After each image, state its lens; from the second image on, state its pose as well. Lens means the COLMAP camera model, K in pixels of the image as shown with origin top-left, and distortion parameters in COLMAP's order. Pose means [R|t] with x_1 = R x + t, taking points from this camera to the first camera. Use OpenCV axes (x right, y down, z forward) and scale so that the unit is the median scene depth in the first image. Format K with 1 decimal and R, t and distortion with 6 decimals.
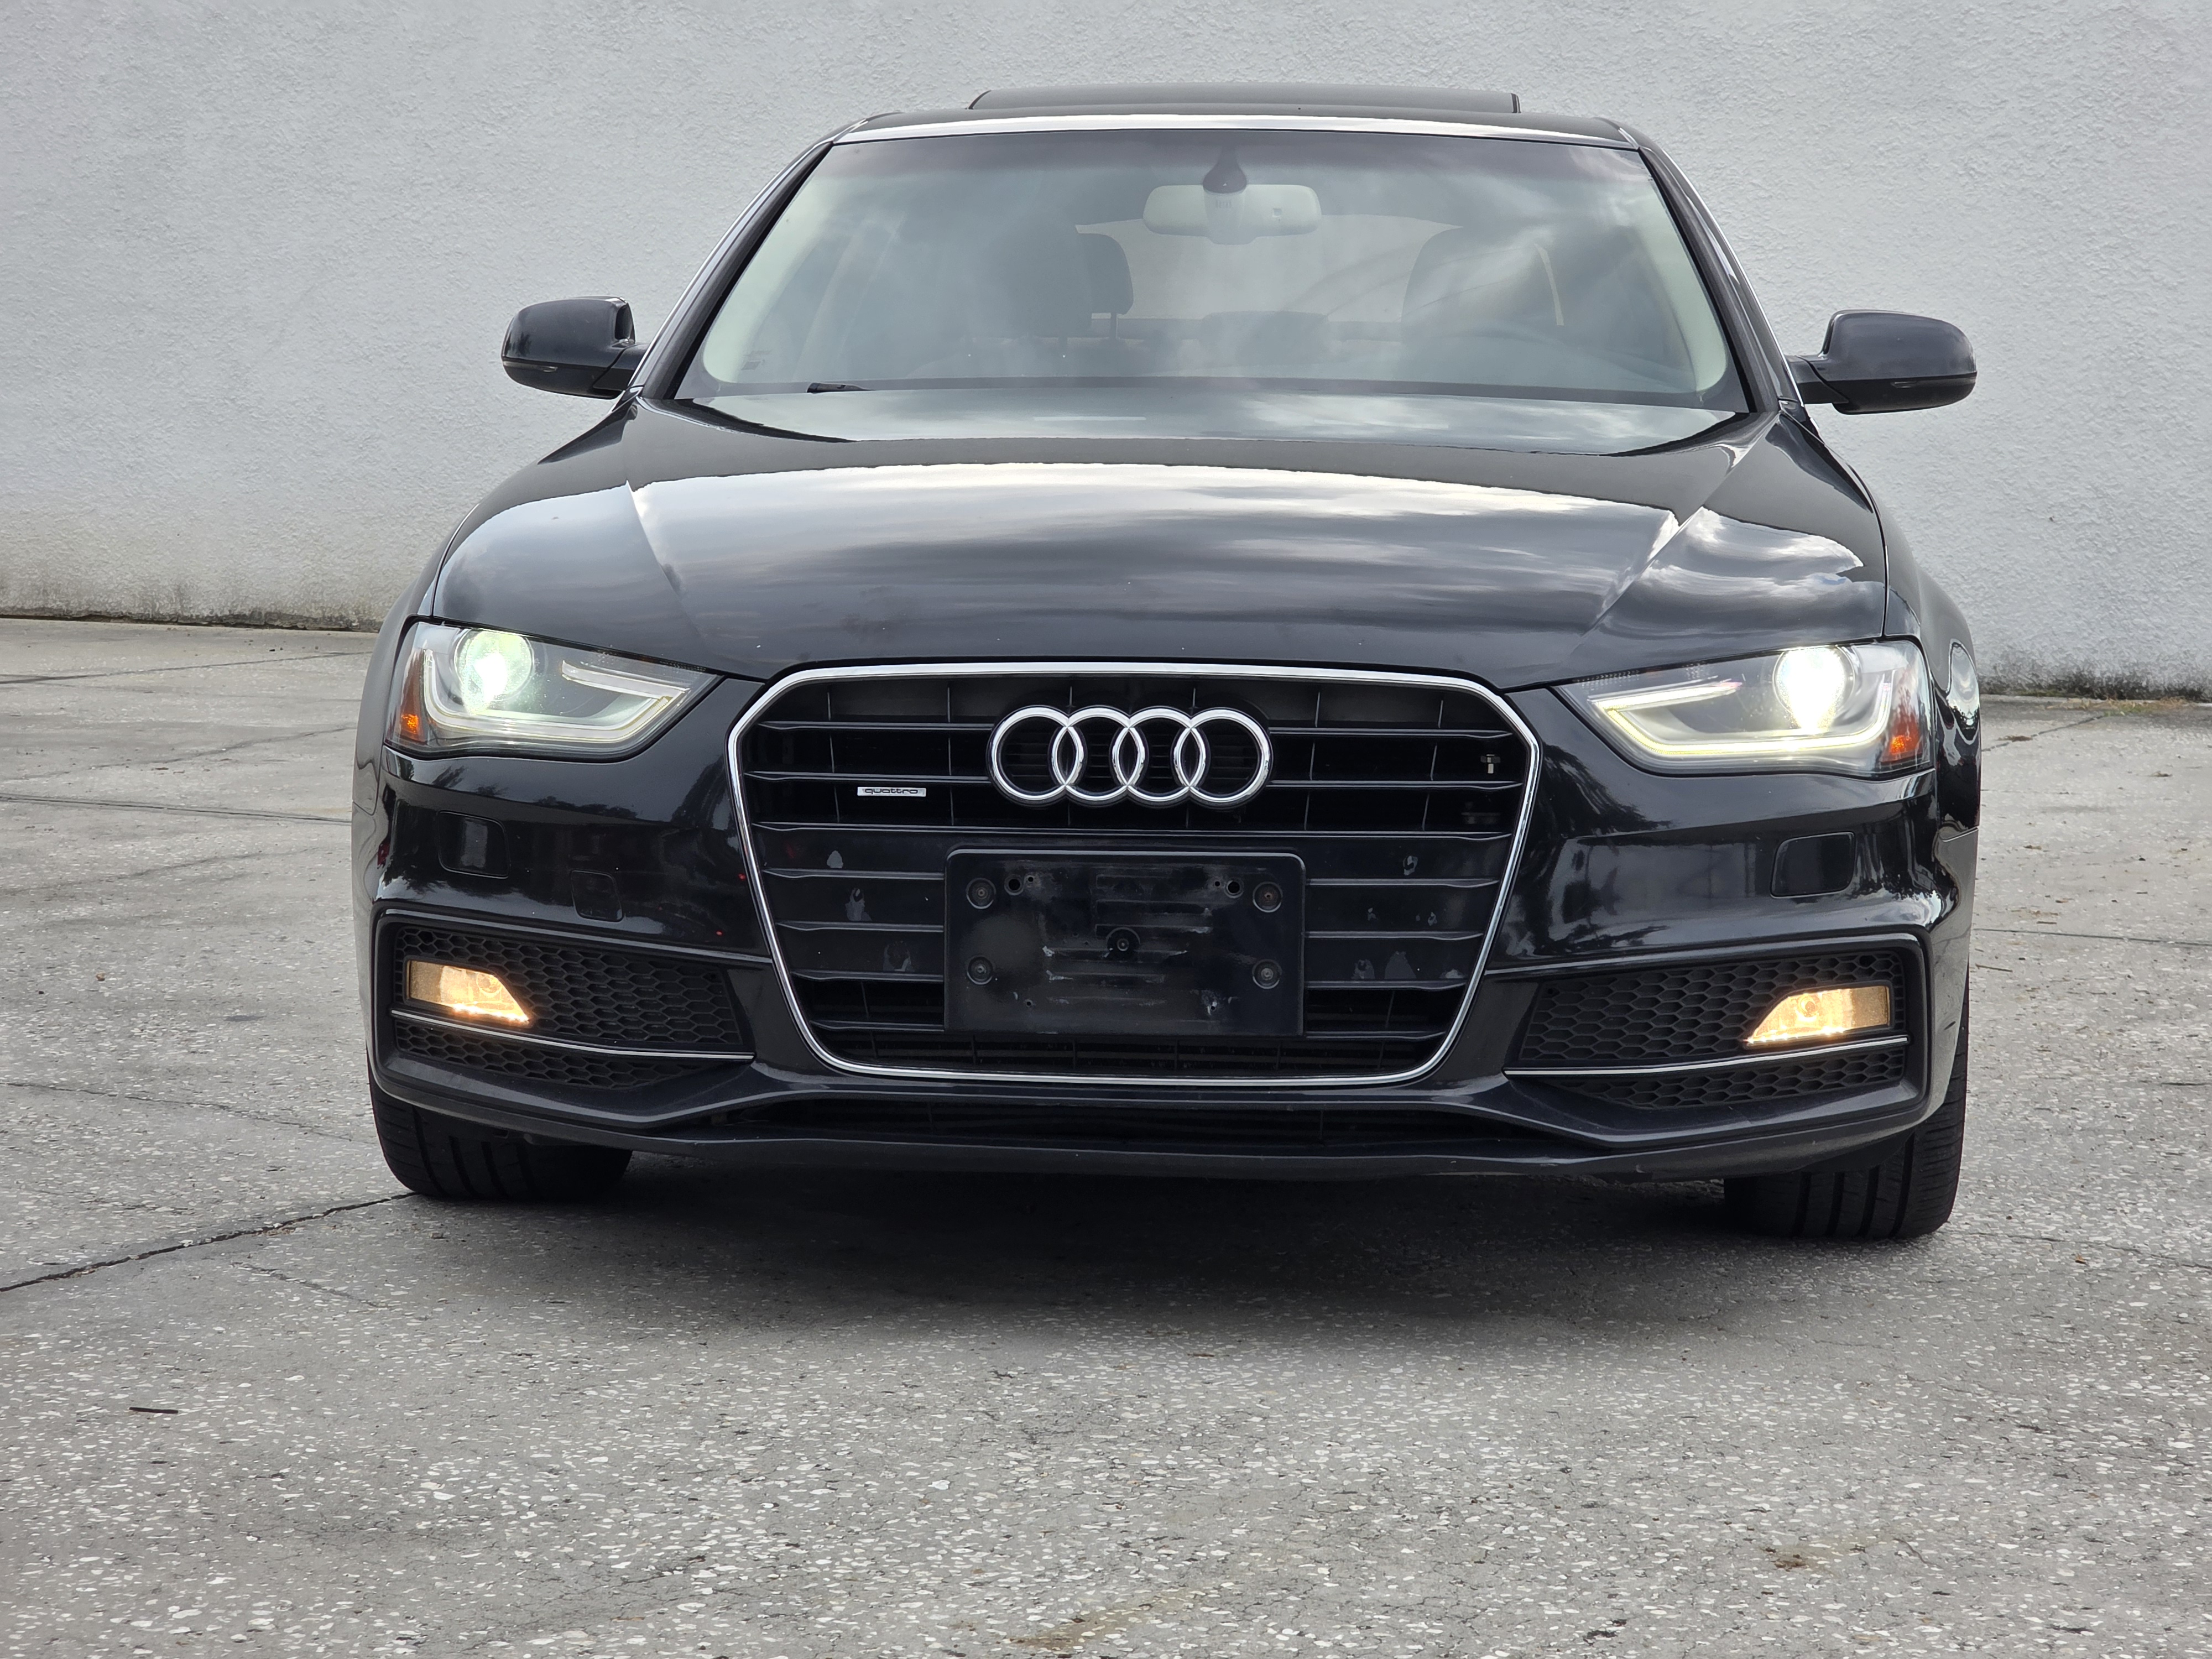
lens RADIAL K [[4233.8, 0, 1111.0], [0, 4233.8, 821.8], [0, 0, 1]] dist [0.052173, 0.000000]
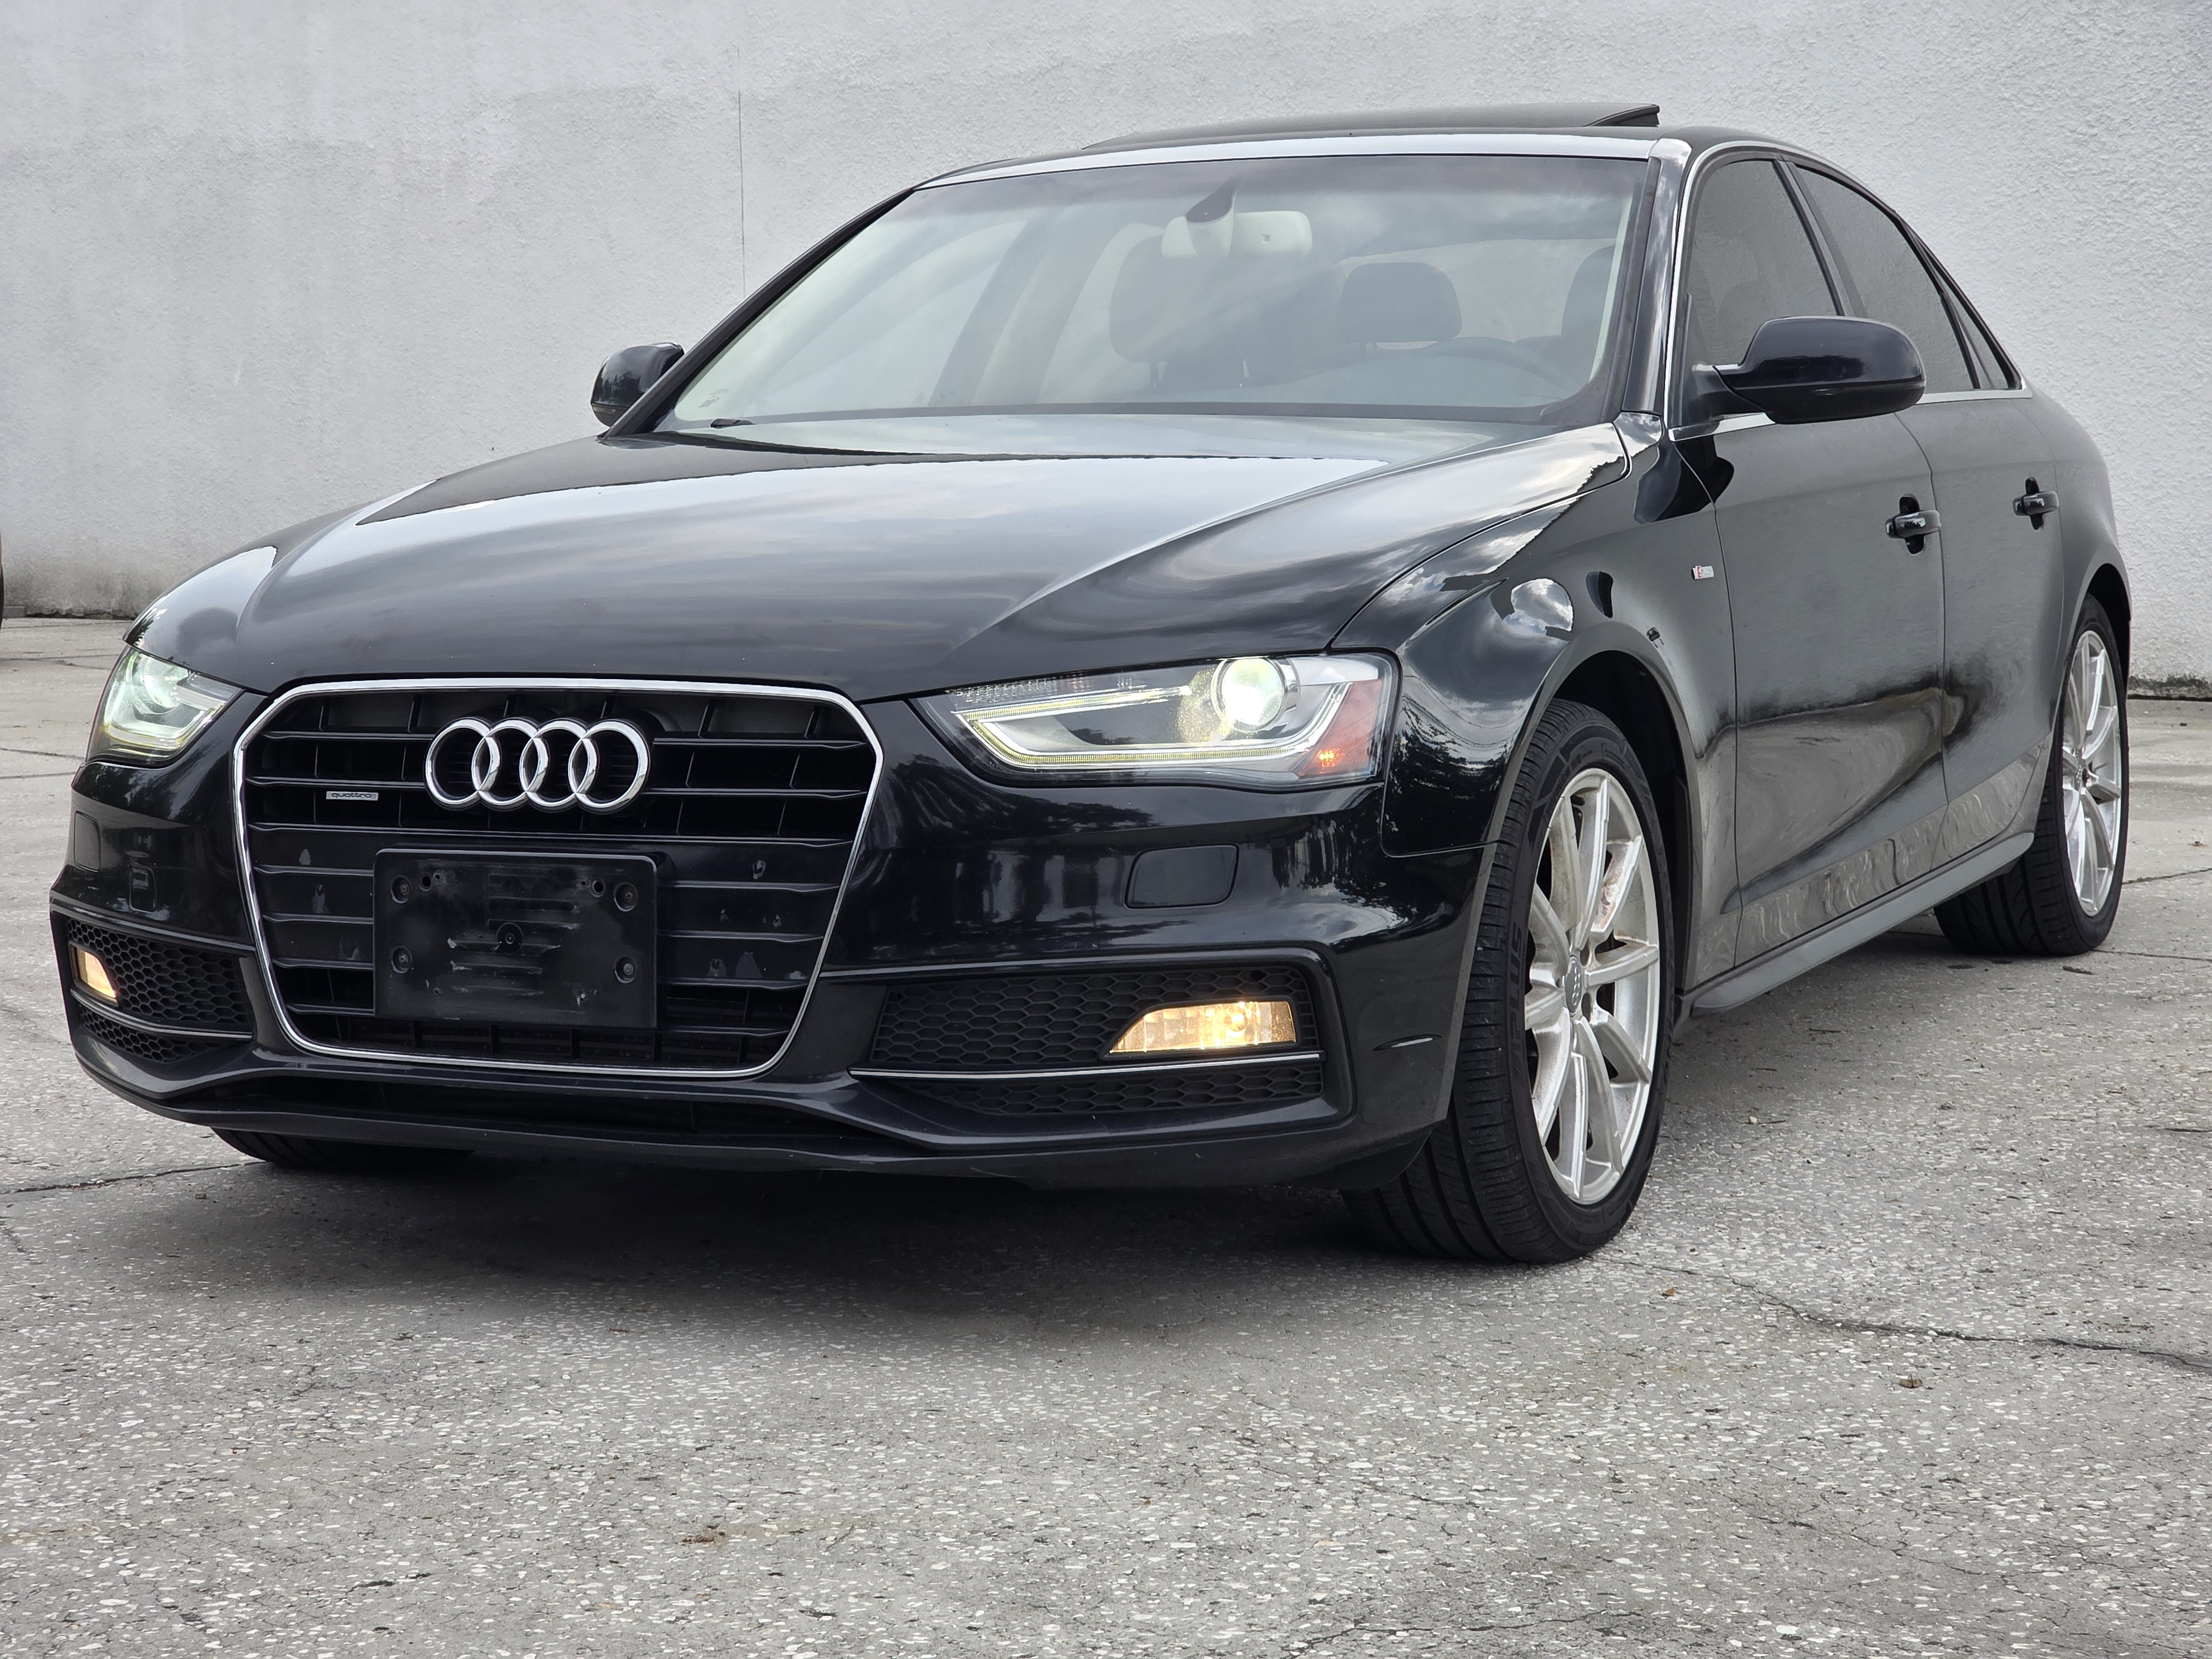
lens RADIAL K [[4233.8, 0, 1084.5], [0, 4233.8, 837.0], [0, 0, 1]] dist [0.052173, 0.000000]
pose [[0.925905, 0.011638, -0.377577, 0.536092], [-0.013629, 0.999904, -0.002602, 0.003846], [0.377511, 0.007555, 0.925974, 0.058994]]
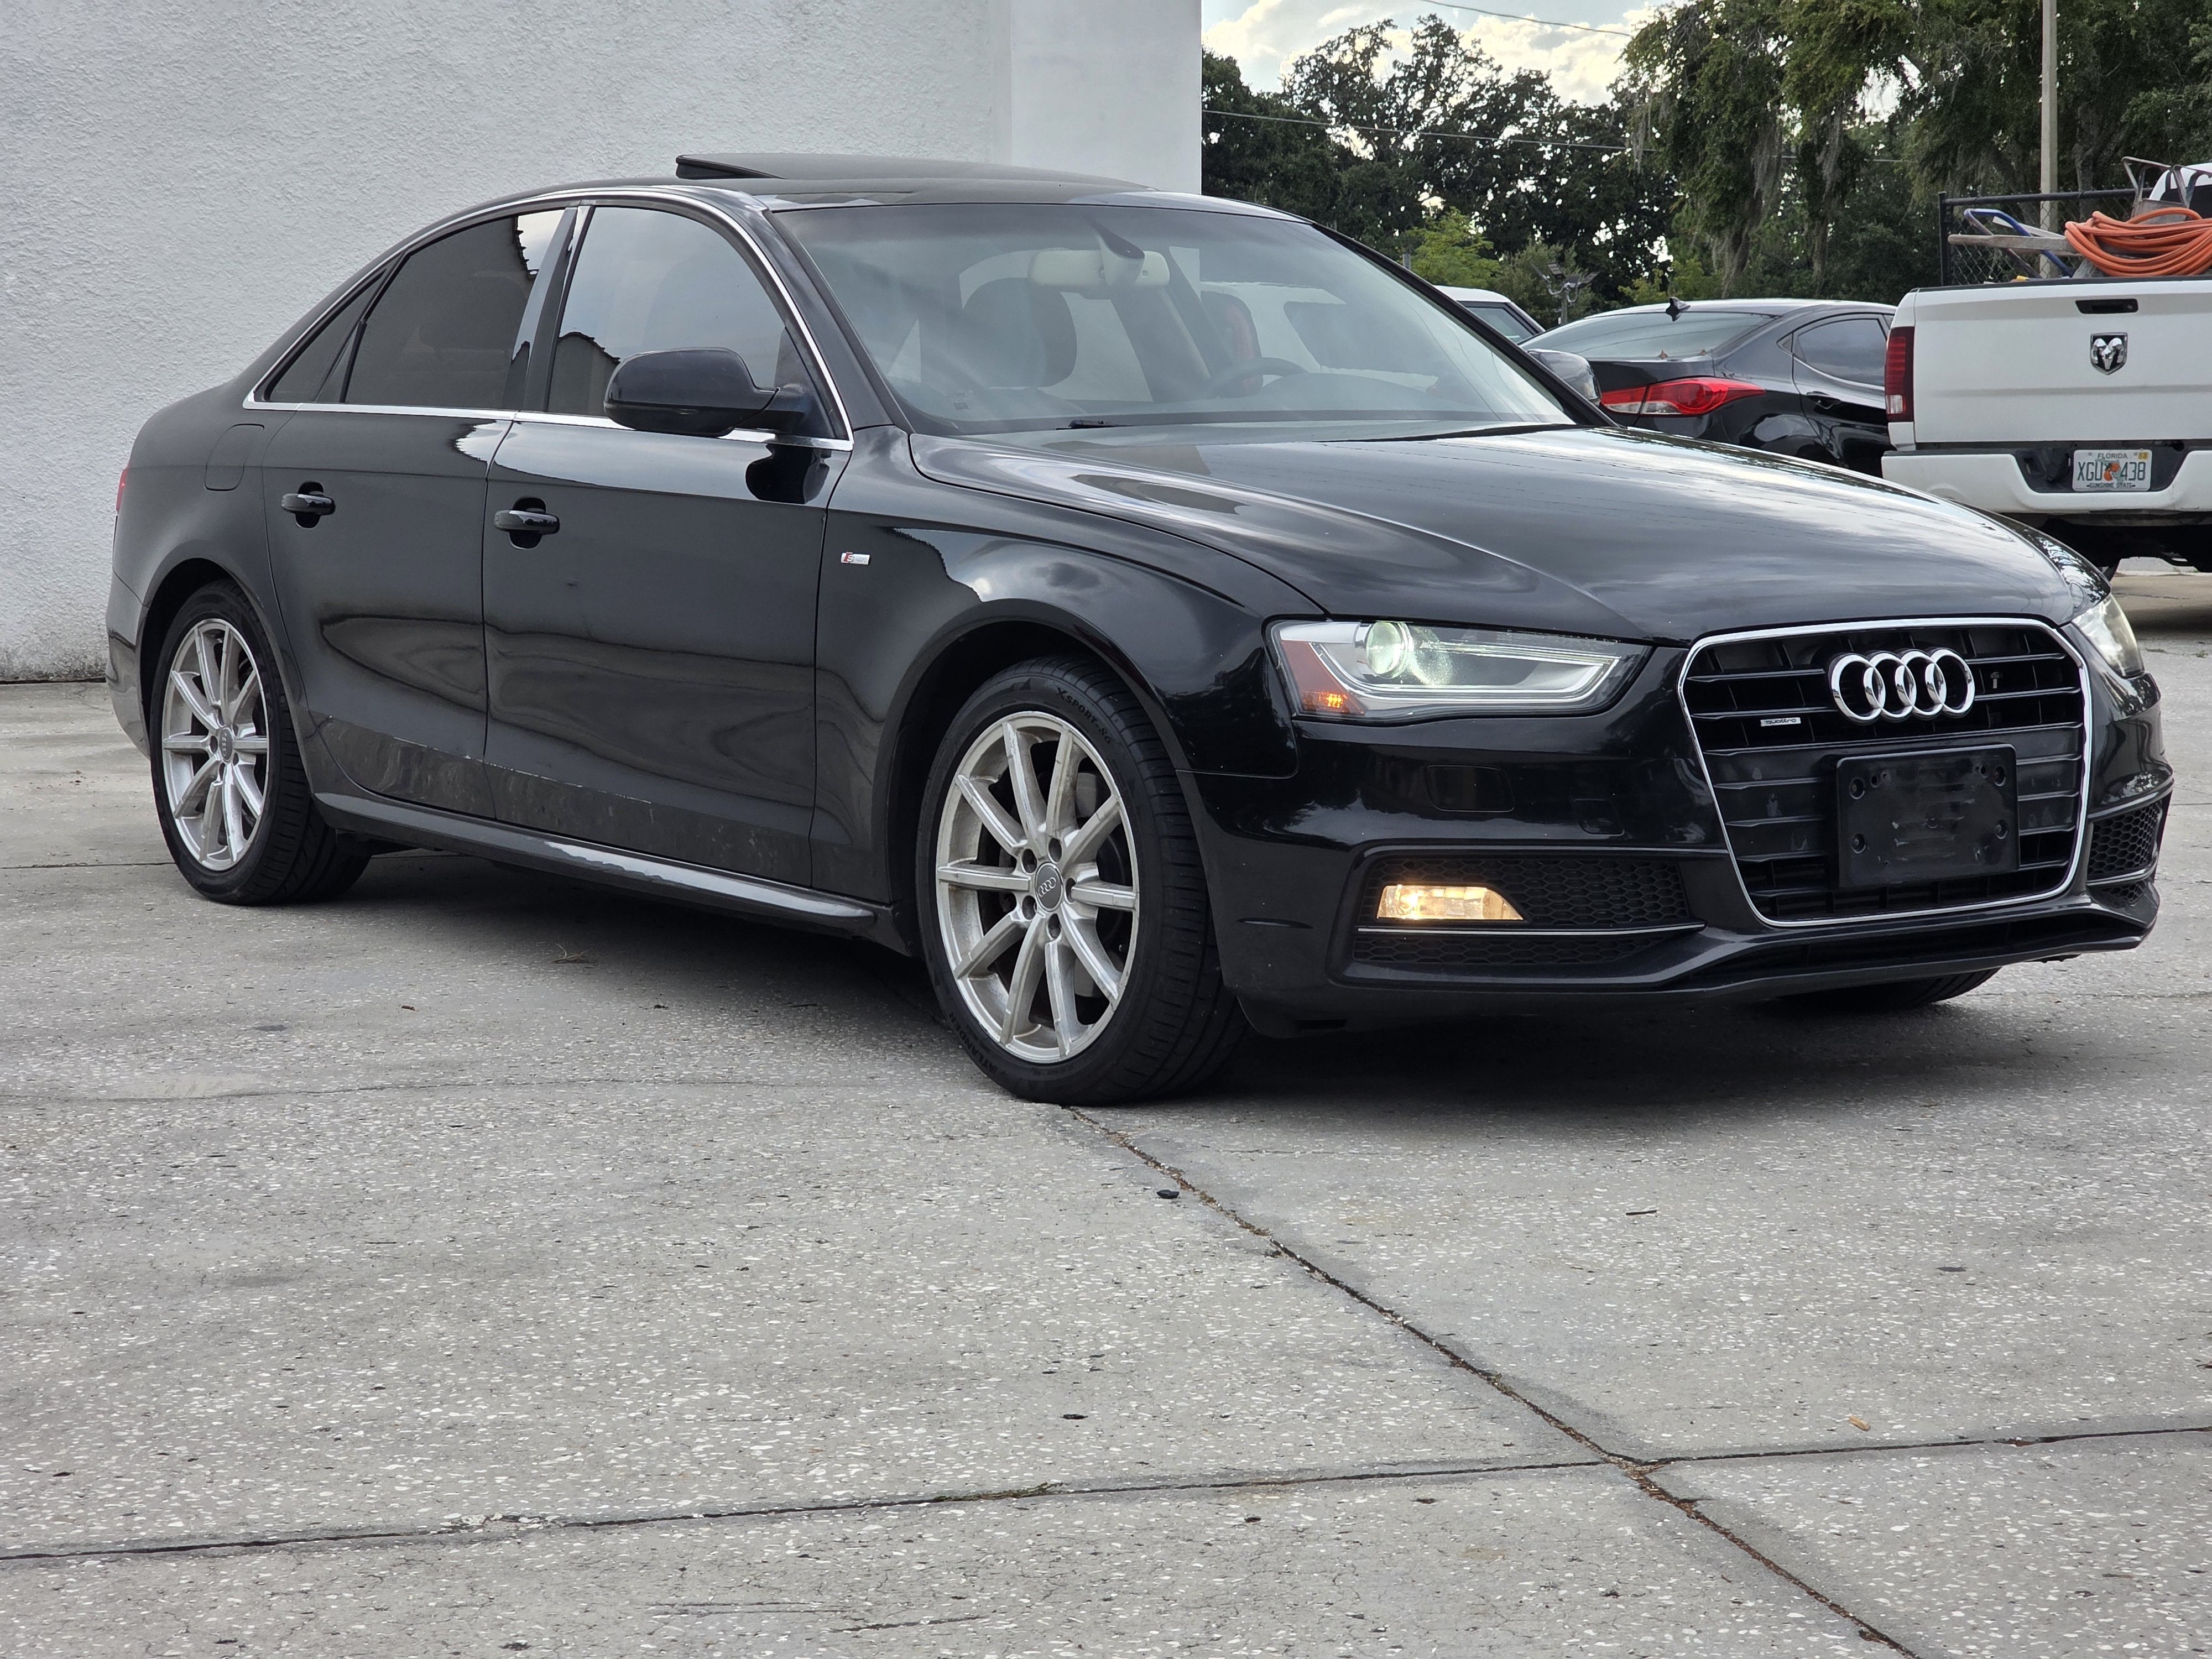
lens RADIAL K [[4233.8, 0, 1106.6], [0, 4233.8, 834.1], [0, 0, 1]] dist [0.052173, 0.000000]
pose [[0.778695, -0.079587, 0.622334, -1.082885], [0.075209, 0.996610, 0.033346, -0.032921], [-0.622879, 0.020838, 0.782041, 0.060013]]
